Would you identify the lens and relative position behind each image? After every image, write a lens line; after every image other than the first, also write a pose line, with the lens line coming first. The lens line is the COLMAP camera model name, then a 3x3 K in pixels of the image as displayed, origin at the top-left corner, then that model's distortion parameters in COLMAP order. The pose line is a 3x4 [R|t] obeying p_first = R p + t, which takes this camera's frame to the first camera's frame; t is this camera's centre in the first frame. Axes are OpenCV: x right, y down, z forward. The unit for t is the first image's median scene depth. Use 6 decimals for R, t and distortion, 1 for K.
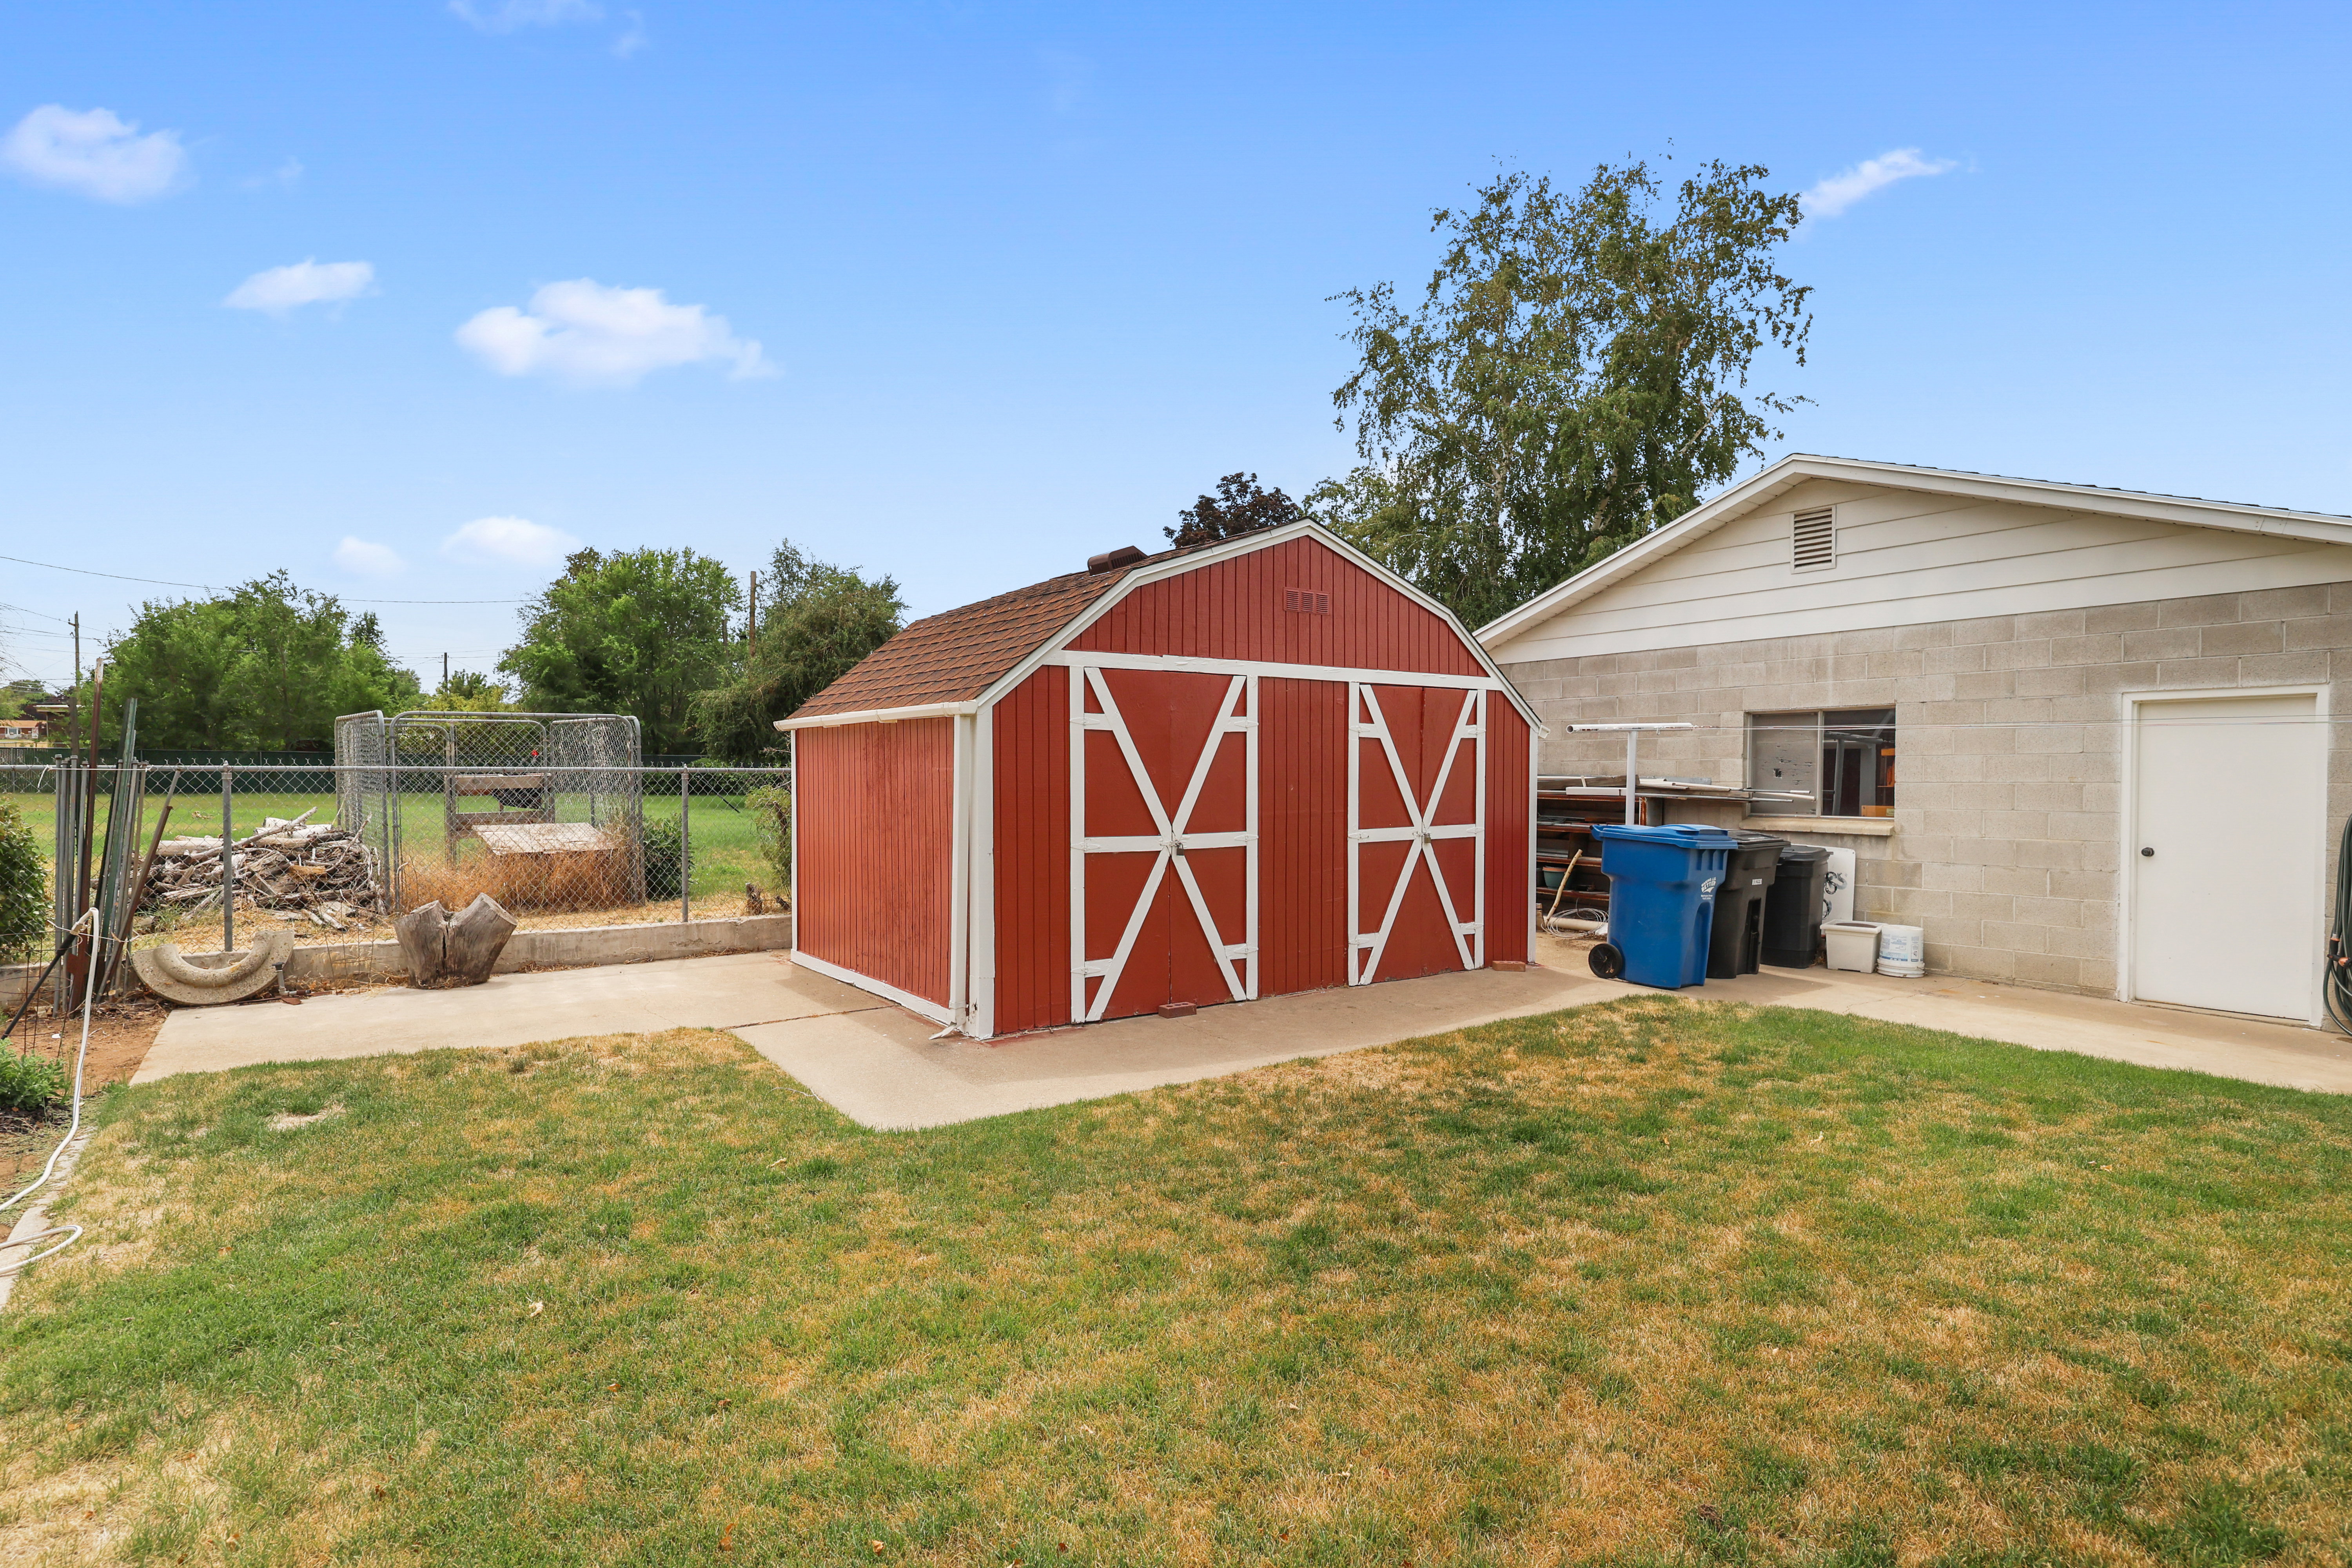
lens RADIAL K [[1196.6, 0, 1170.0], [0, 1196.6, 795.8], [0, 0, 1]] dist [0.006074, -0.000373]
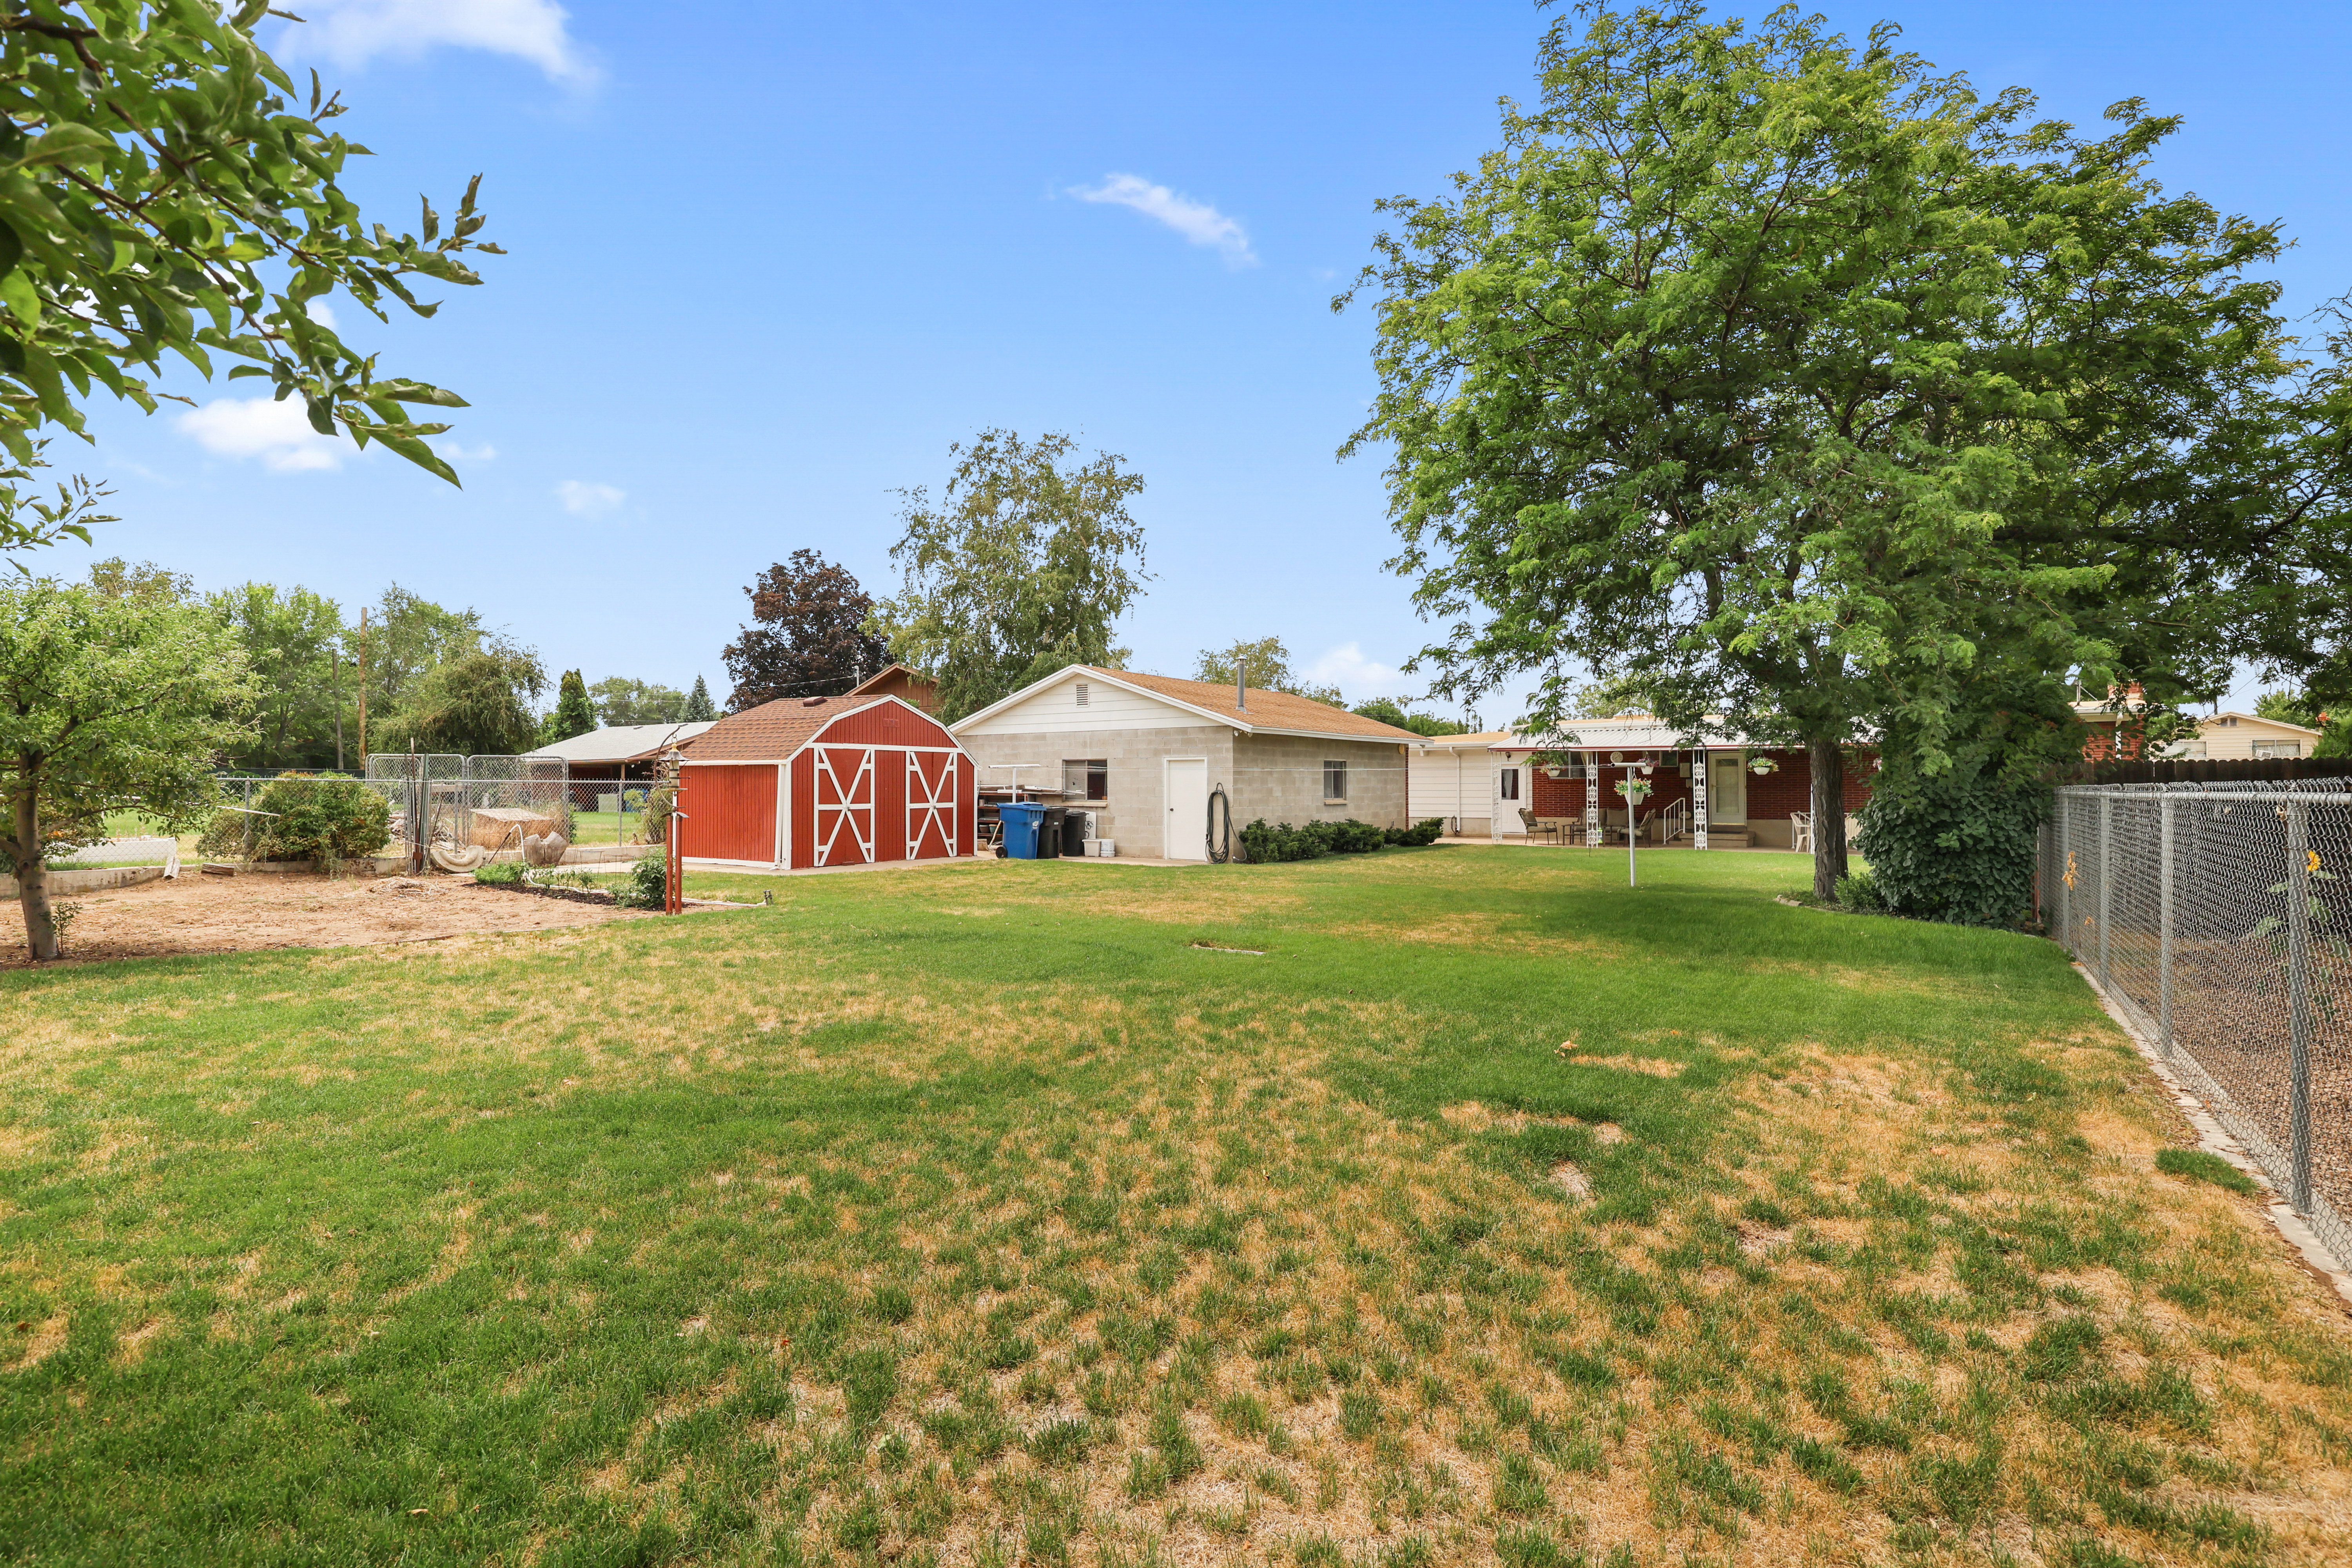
lens RADIAL K [[1196.6, 0, 1159.9], [0, 1196.6, 790.2], [0, 0, 1]] dist [0.006074, -0.000373]
pose [[0.932088, -0.000860, 0.362231, -0.276210], [0.006652, 0.999869, -0.014744, 0.037148], [-0.362171, 0.016152, 0.931972, -1.616575]]
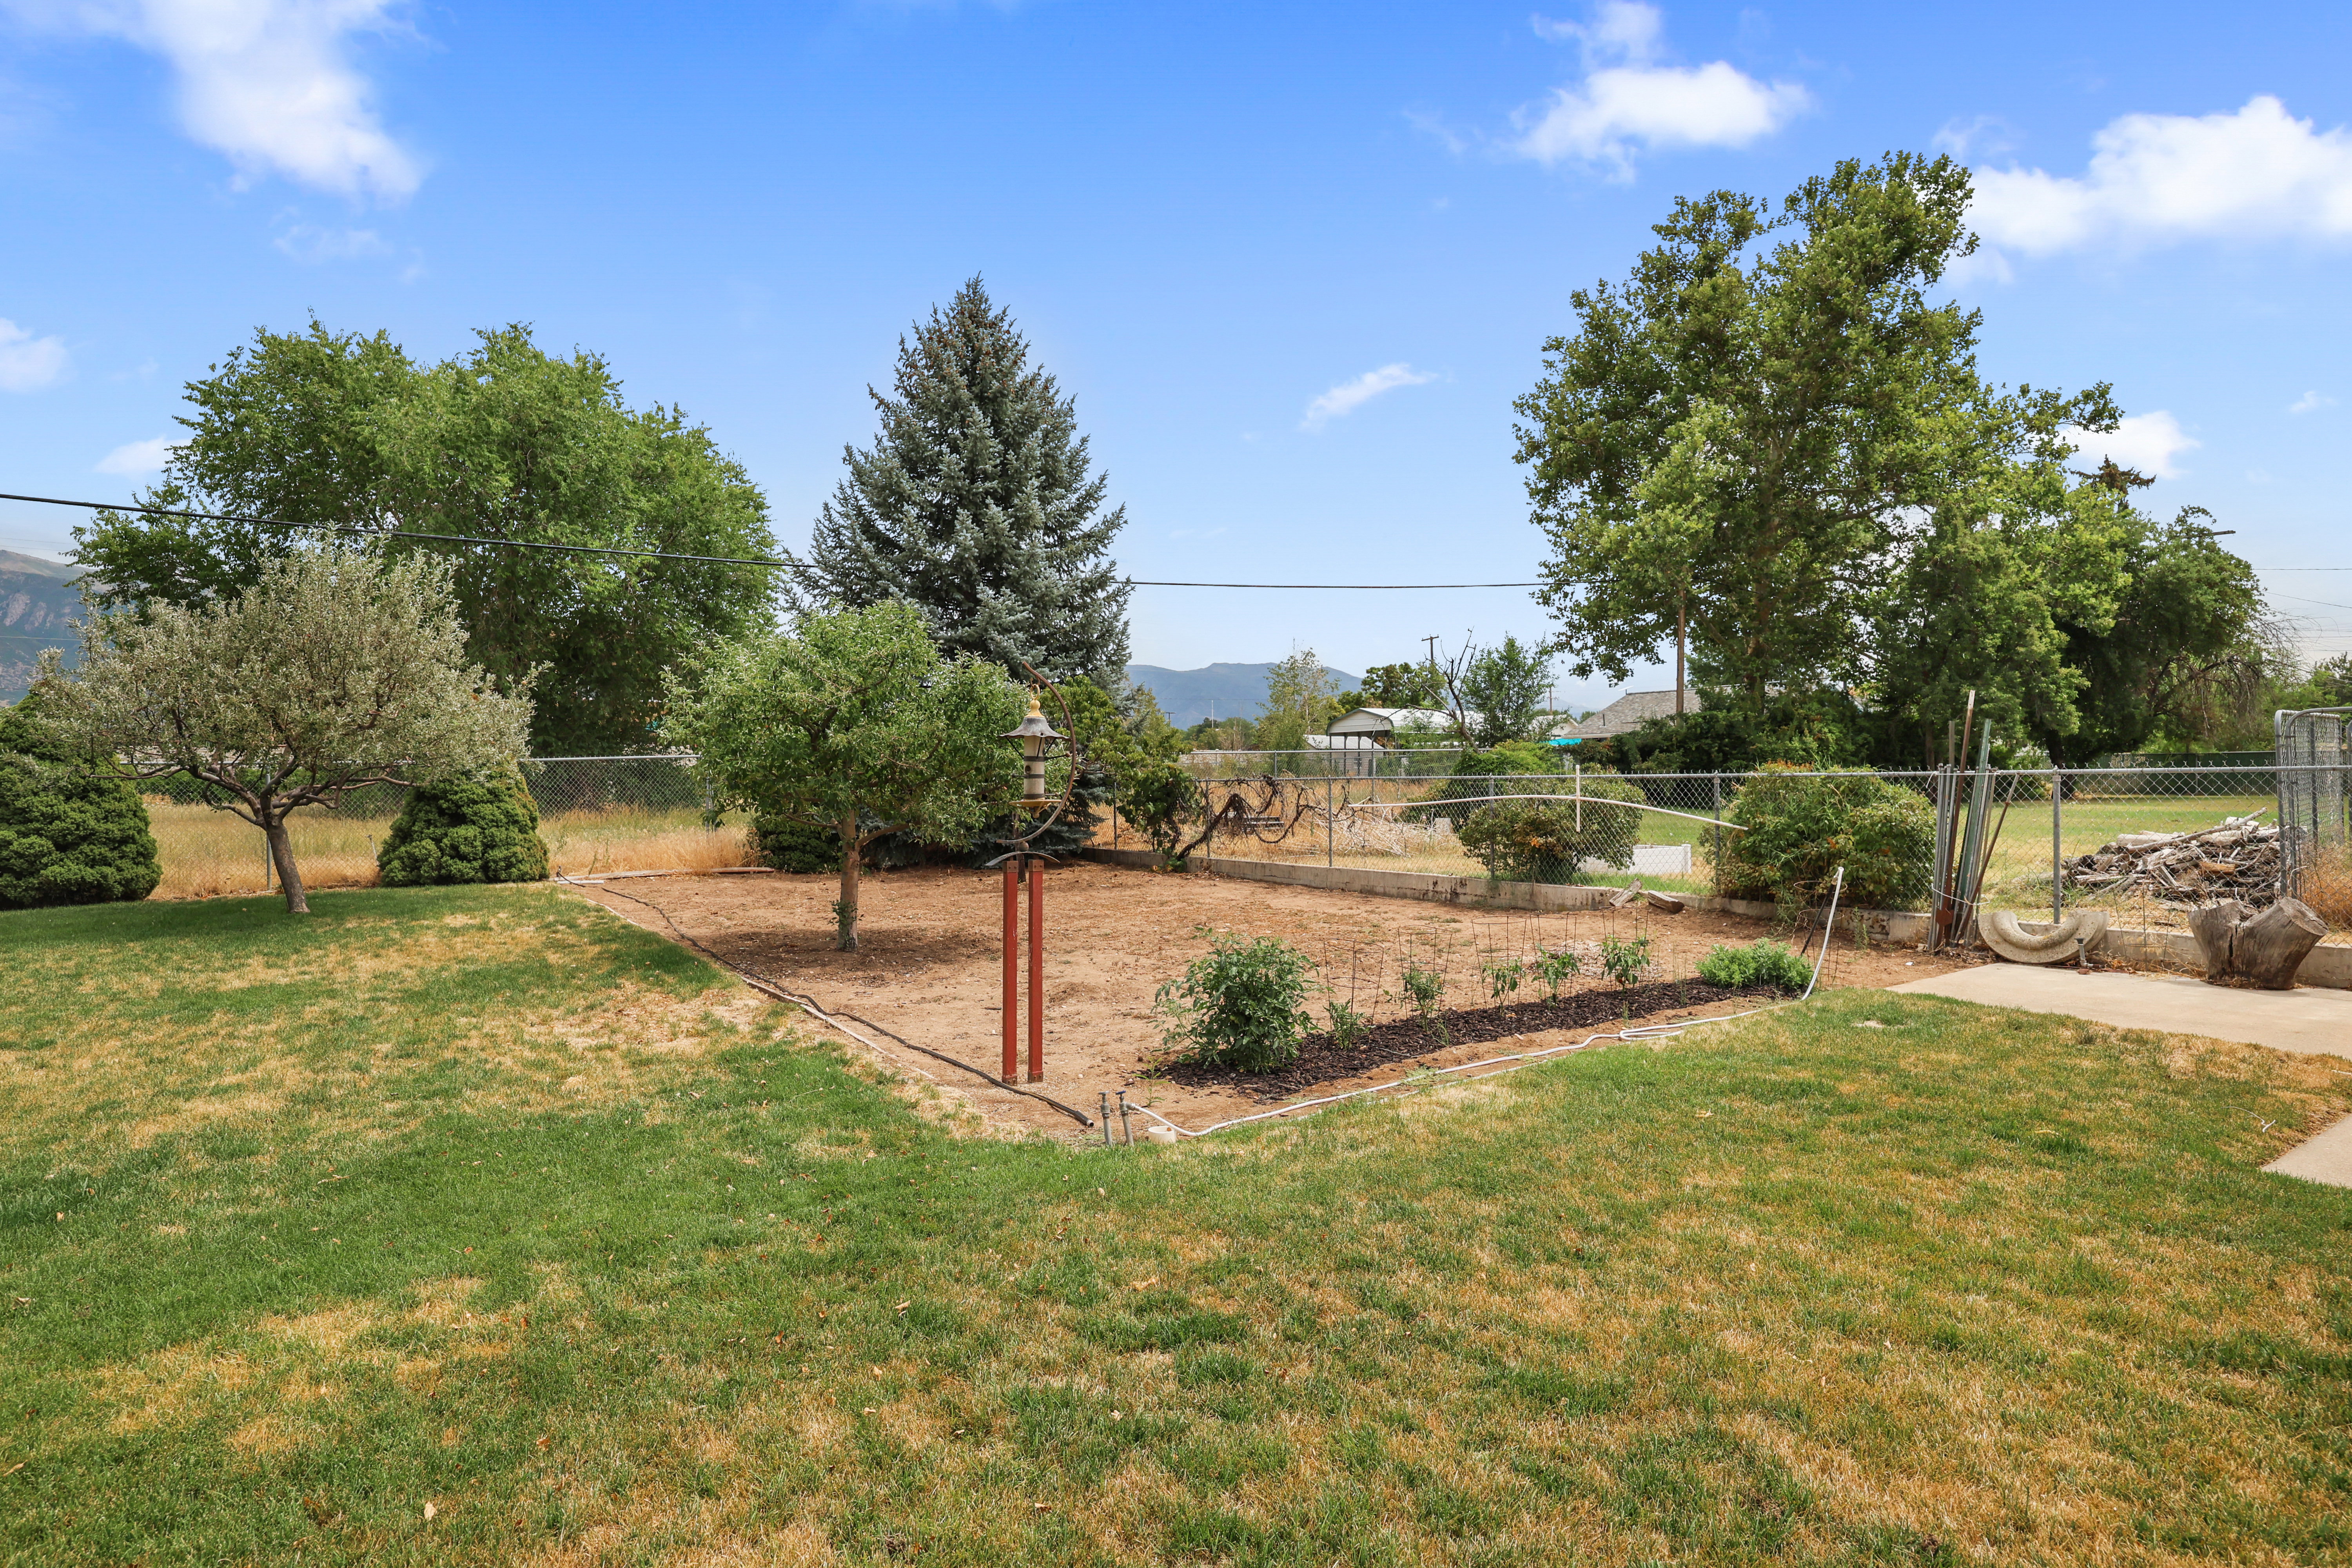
lens RADIAL K [[1196.6, 0, 1186.3], [0, 1196.6, 785.2], [0, 0, 1]] dist [0.006074, -0.000373]
pose [[0.017935, -0.002409, -0.999836, 0.349074], [-0.007322, 0.999970, -0.002540, 0.000202], [0.999812, 0.007366, 0.017917, 0.094012]]
